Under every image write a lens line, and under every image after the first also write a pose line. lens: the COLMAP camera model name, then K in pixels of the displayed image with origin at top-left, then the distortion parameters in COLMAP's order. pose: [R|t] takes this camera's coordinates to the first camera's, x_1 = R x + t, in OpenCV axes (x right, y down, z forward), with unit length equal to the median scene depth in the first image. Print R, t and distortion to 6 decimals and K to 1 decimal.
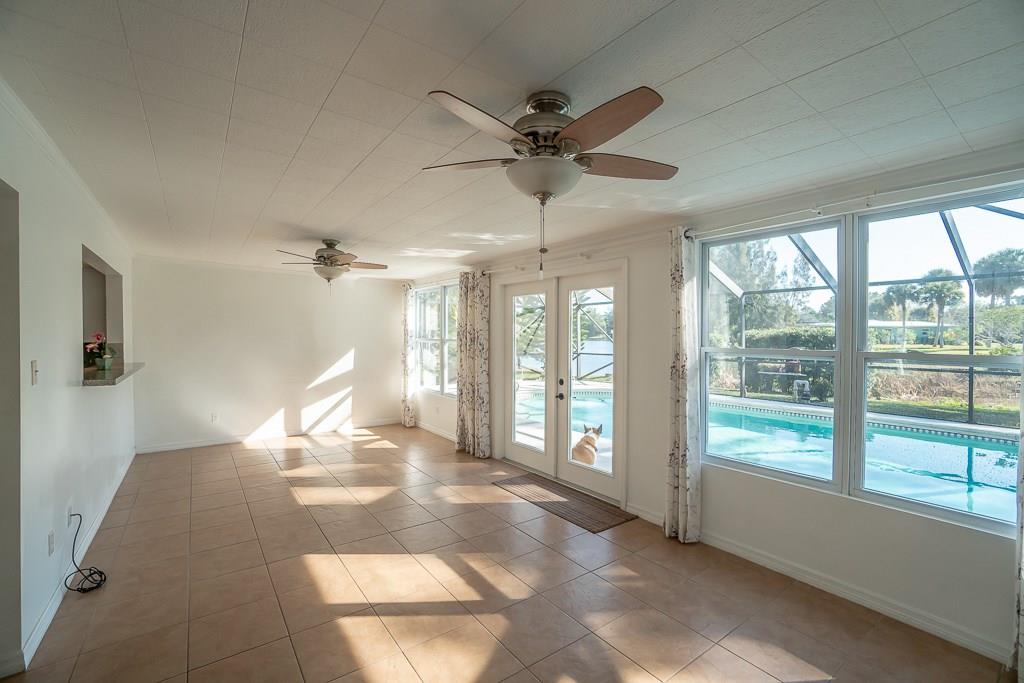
lens RADIAL K [[450.4, 0, 505.5], [0, 450.4, 338.1], [0, 0, 1]] dist [-0.064389, 0.023919]
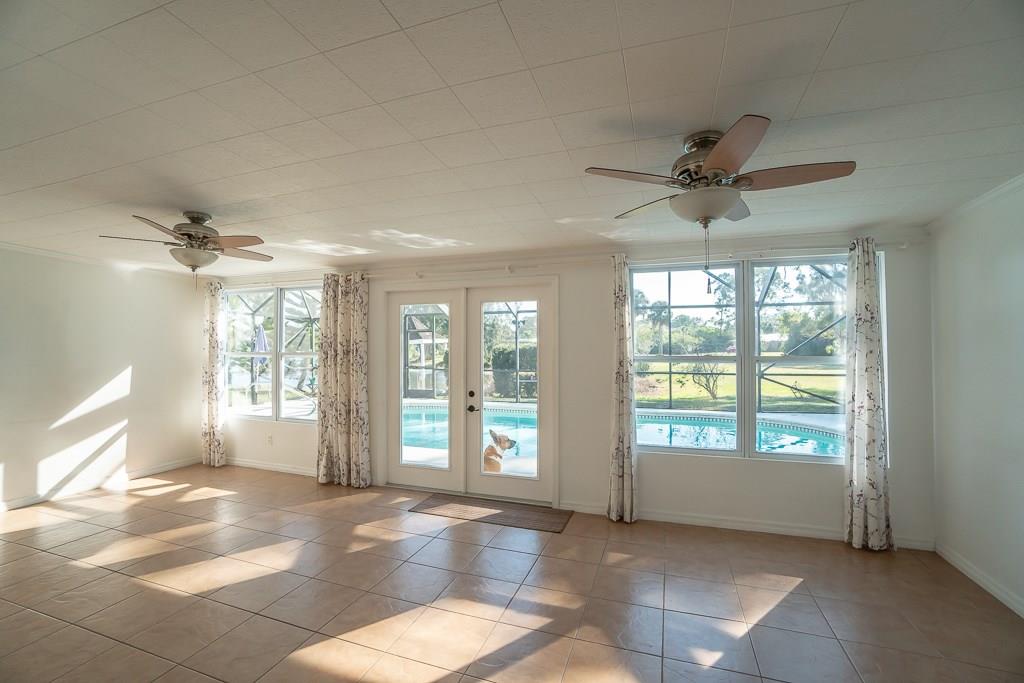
lens RADIAL K [[450.4, 0, 505.5], [0, 450.4, 338.1], [0, 0, 1]] dist [-0.064389, 0.023919]
pose [[0.821473, 0.012328, 0.570114, -0.325781], [0.006413, 0.999503, -0.030853, 0.005229], [-0.570211, 0.029001, 0.820986, 0.122889]]
